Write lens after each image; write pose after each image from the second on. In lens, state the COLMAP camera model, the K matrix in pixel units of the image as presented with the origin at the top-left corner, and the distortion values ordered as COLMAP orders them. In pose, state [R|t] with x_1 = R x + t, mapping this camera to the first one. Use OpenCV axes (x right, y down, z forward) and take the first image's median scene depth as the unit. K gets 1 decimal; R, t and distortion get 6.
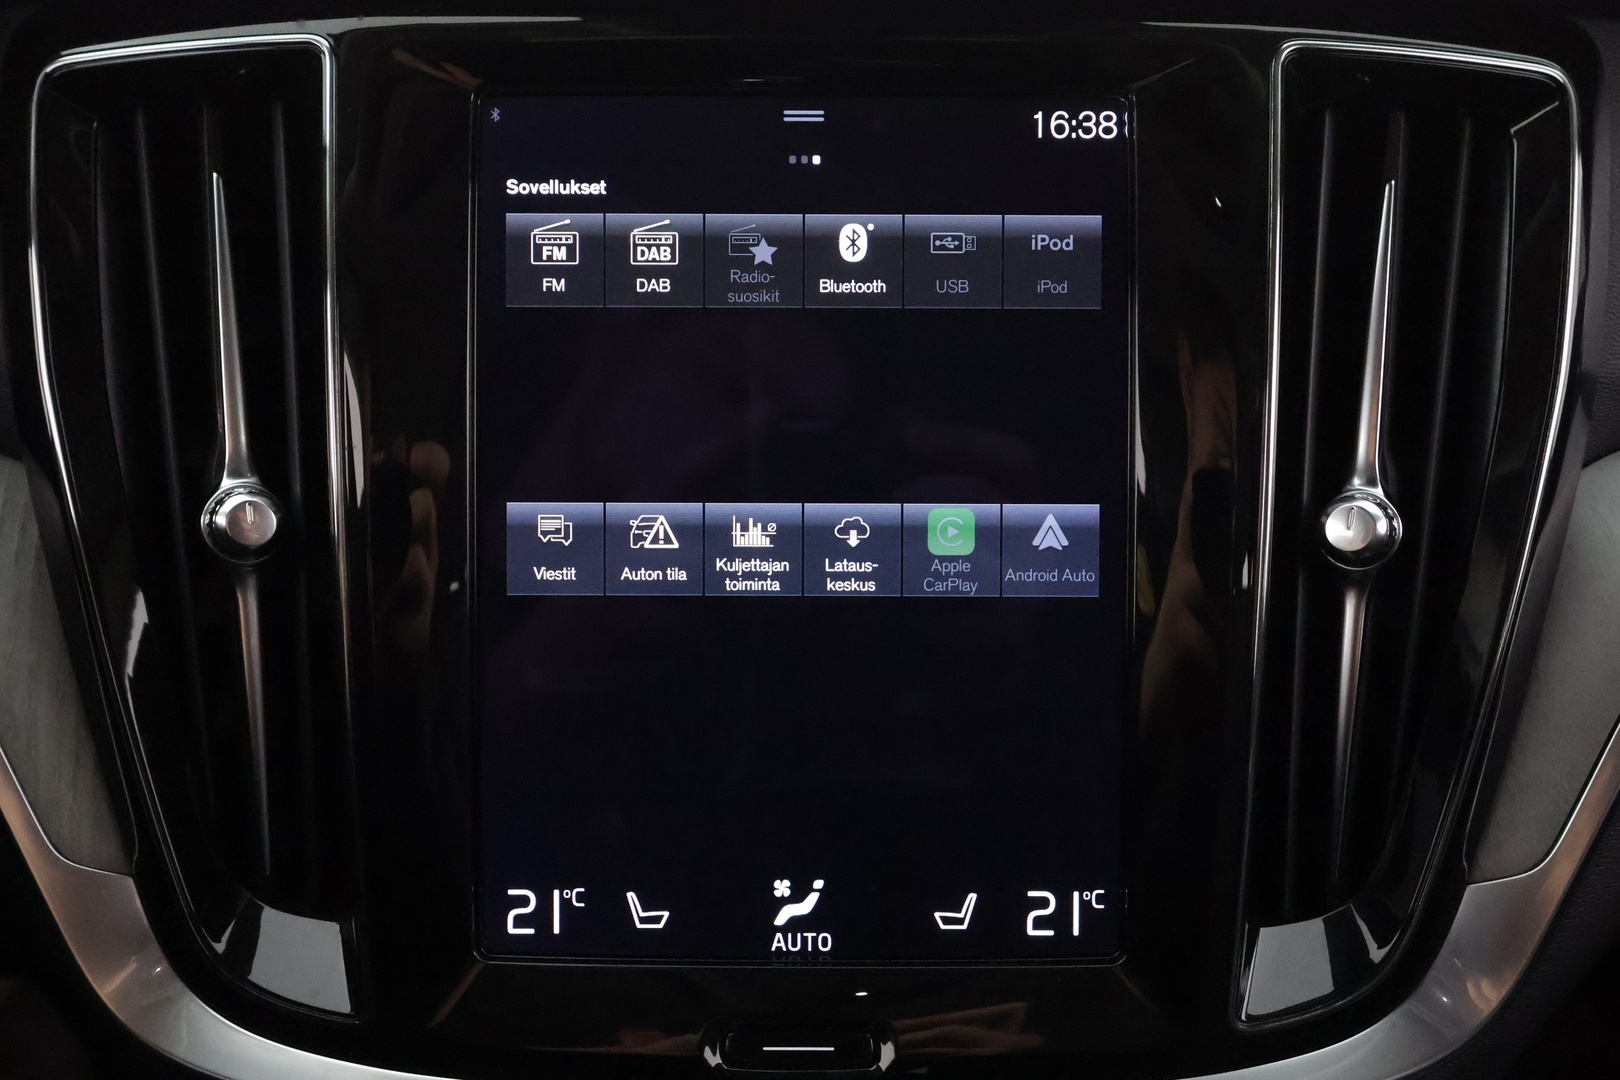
lens RADIAL K [[1298.6, 0, 815.0], [0, 1298.6, 549.0], [0, 0, 1]] dist [0.005549, -0.023629]
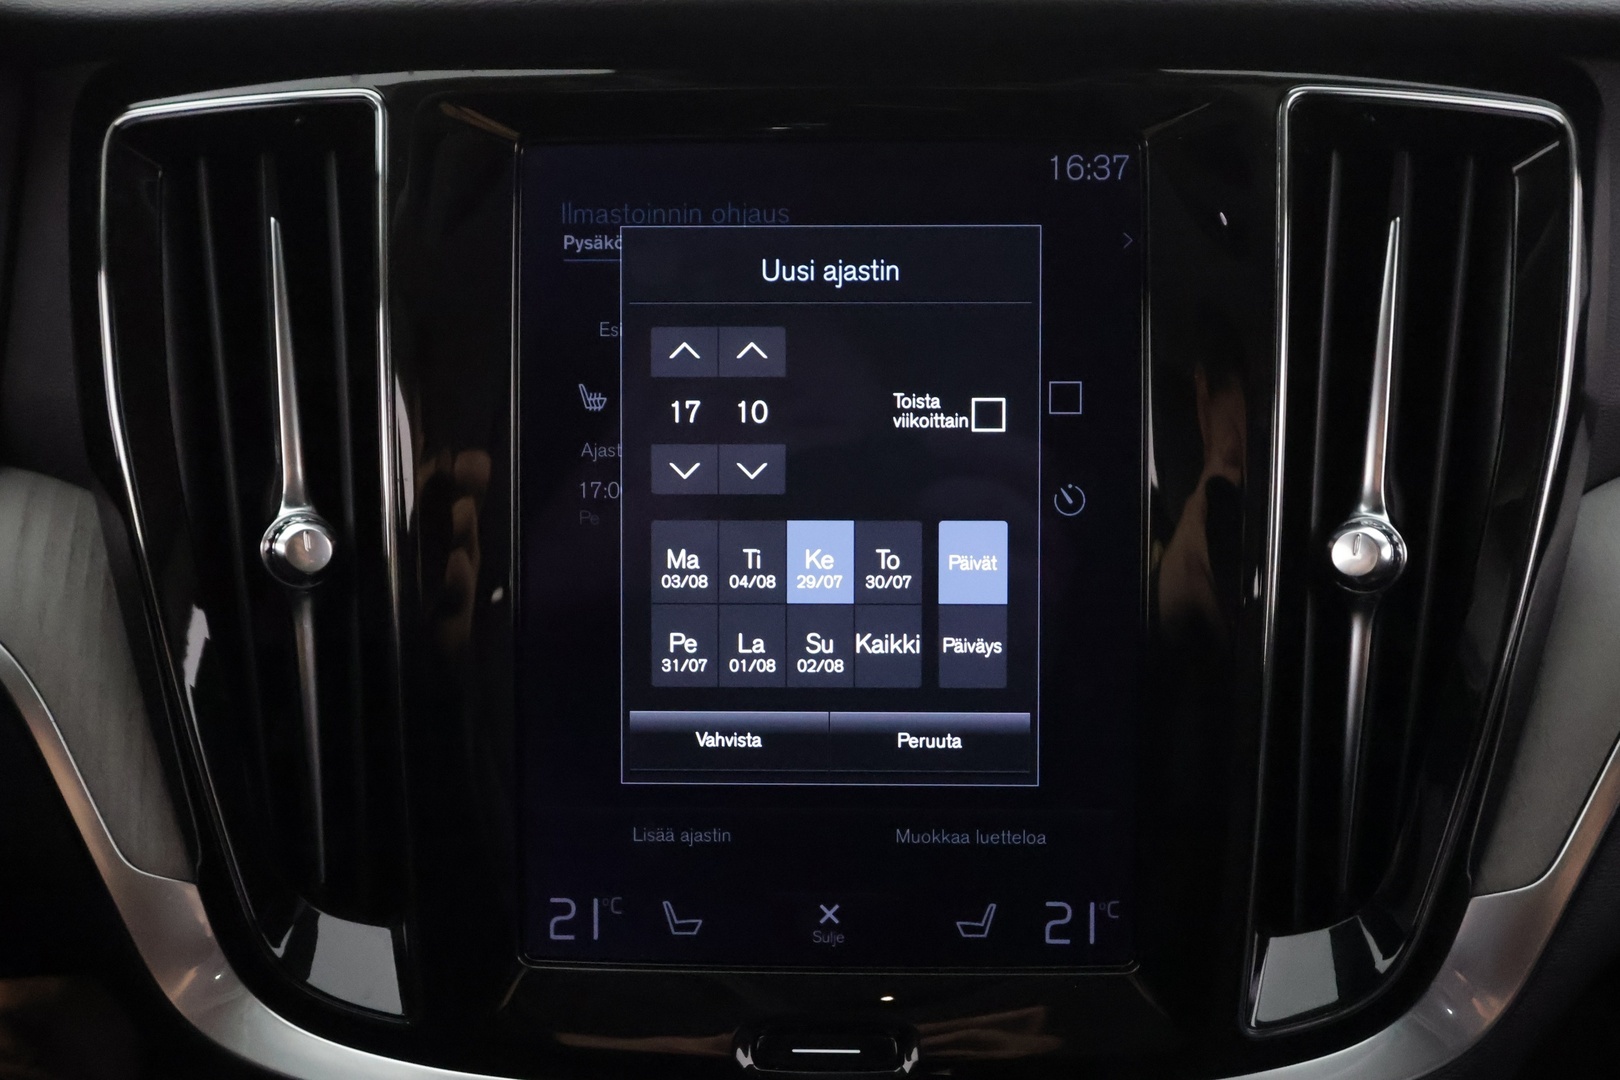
lens RADIAL K [[1298.6, 0, 814.1], [0, 1298.6, 541.6], [0, 0, 1]] dist [0.005549, -0.023629]
pose [[0.999772, -0.001183, -0.021331, 0.000477], [0.001183, 0.999999, -0.000032, -0.026156], [0.021331, 0.000007, 0.999772, -0.047983]]
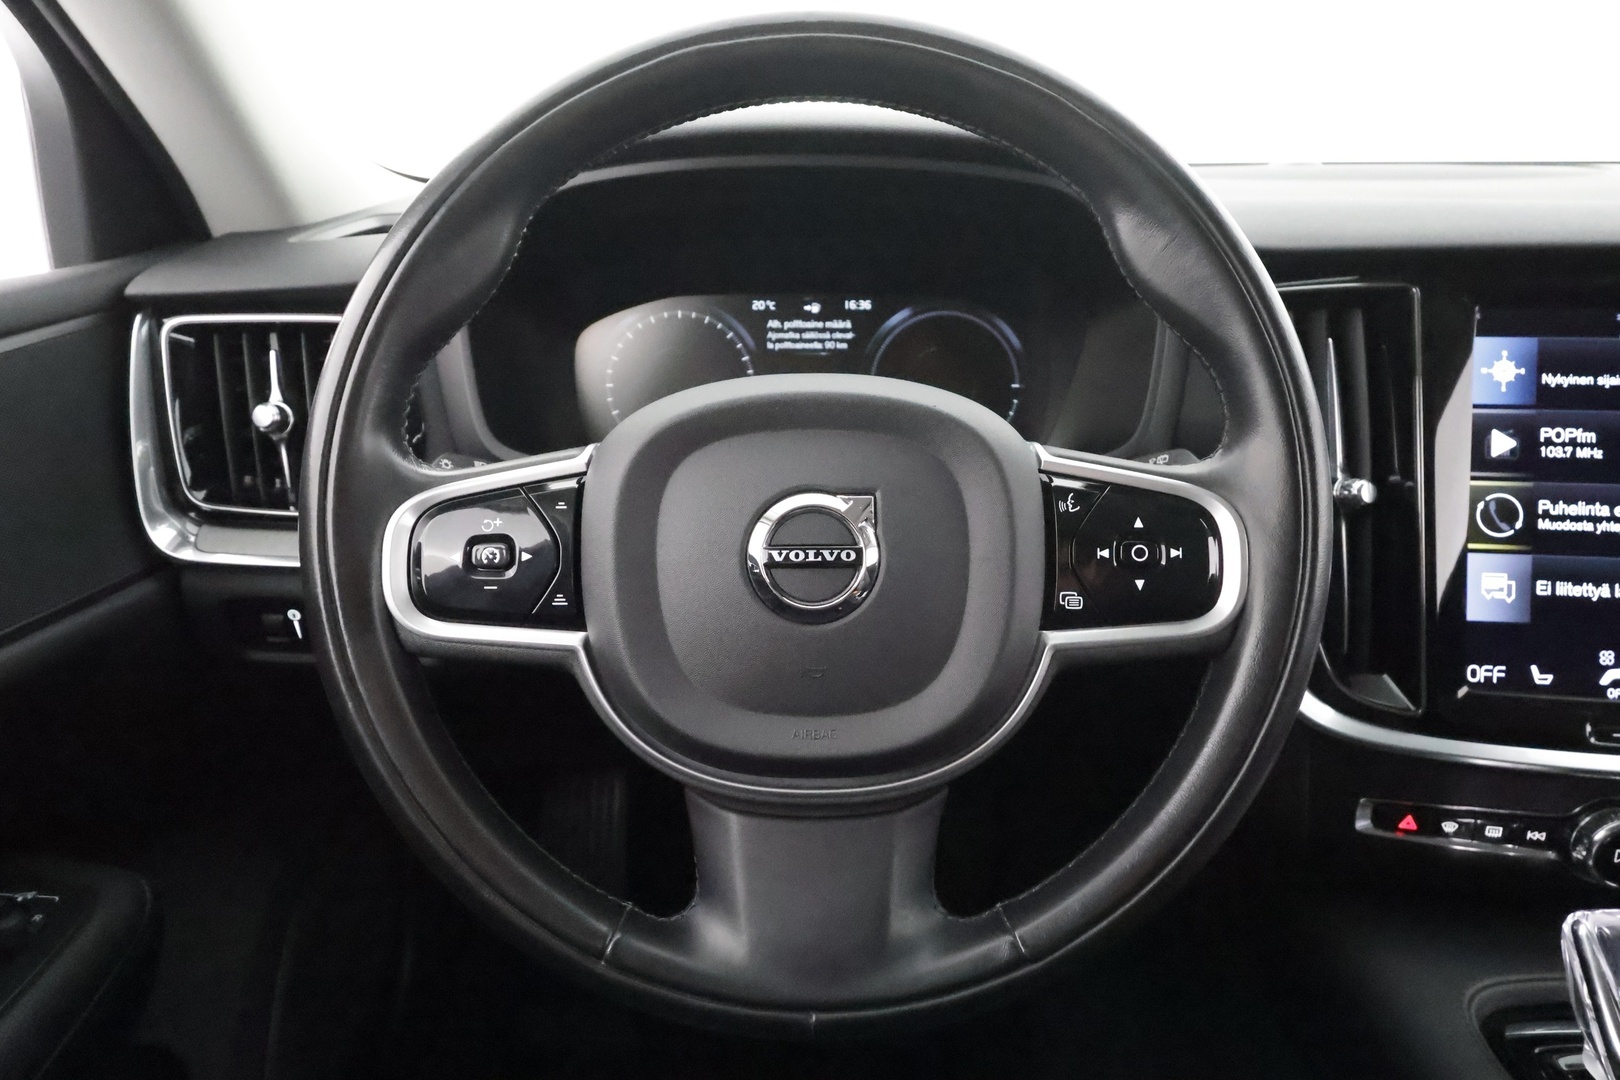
lens RADIAL K [[1101.8, 0, 806.3], [0, 1101.8, 543.9], [0, 0, 1]] dist [0.002312, 0.007690]
pose [[0.990841, 0.034685, -0.130500, -1.125415], [-0.040859, 0.998154, -0.044933, 0.192288], [0.128701, 0.049853, 0.990430, -1.018622]]
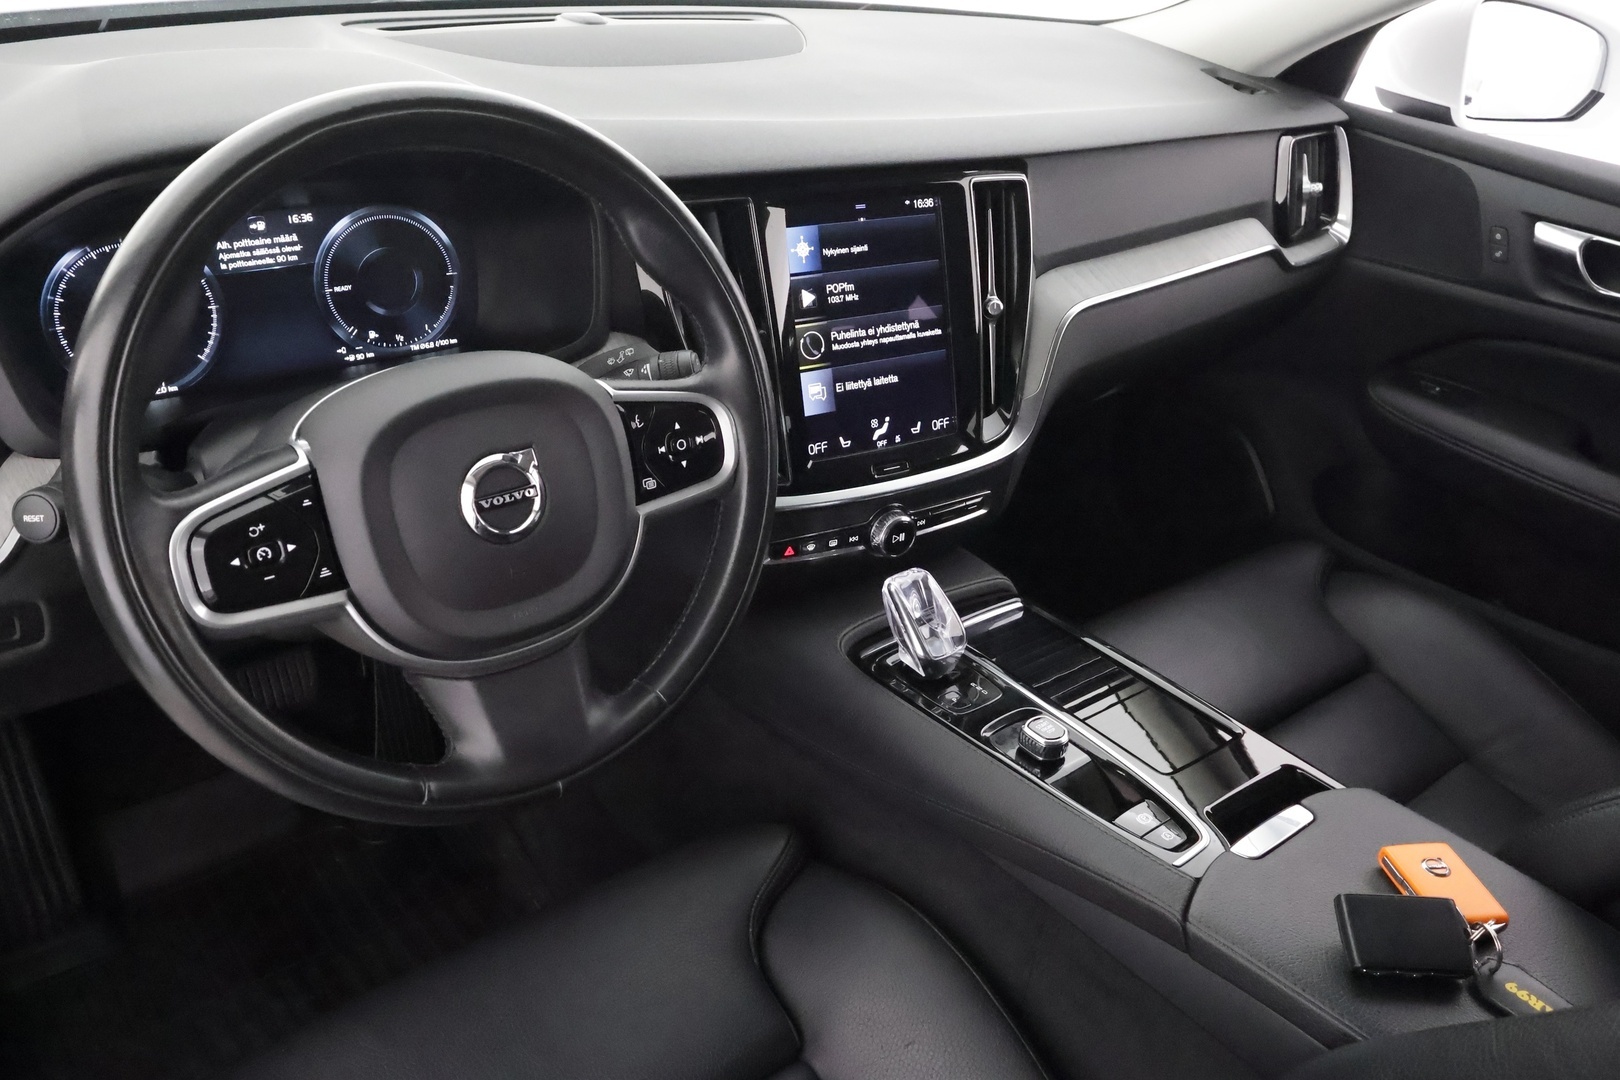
lens RADIAL K [[1298.6, 0, 816.8], [0, 1298.6, 539.5], [0, 0, 1]] dist [0.005549, -0.023629]
pose [[0.843025, -0.204740, 0.497384, -1.992199], [0.114682, 0.971876, 0.205680, -0.194412], [-0.525506, -0.116353, 0.842796, -1.943030]]
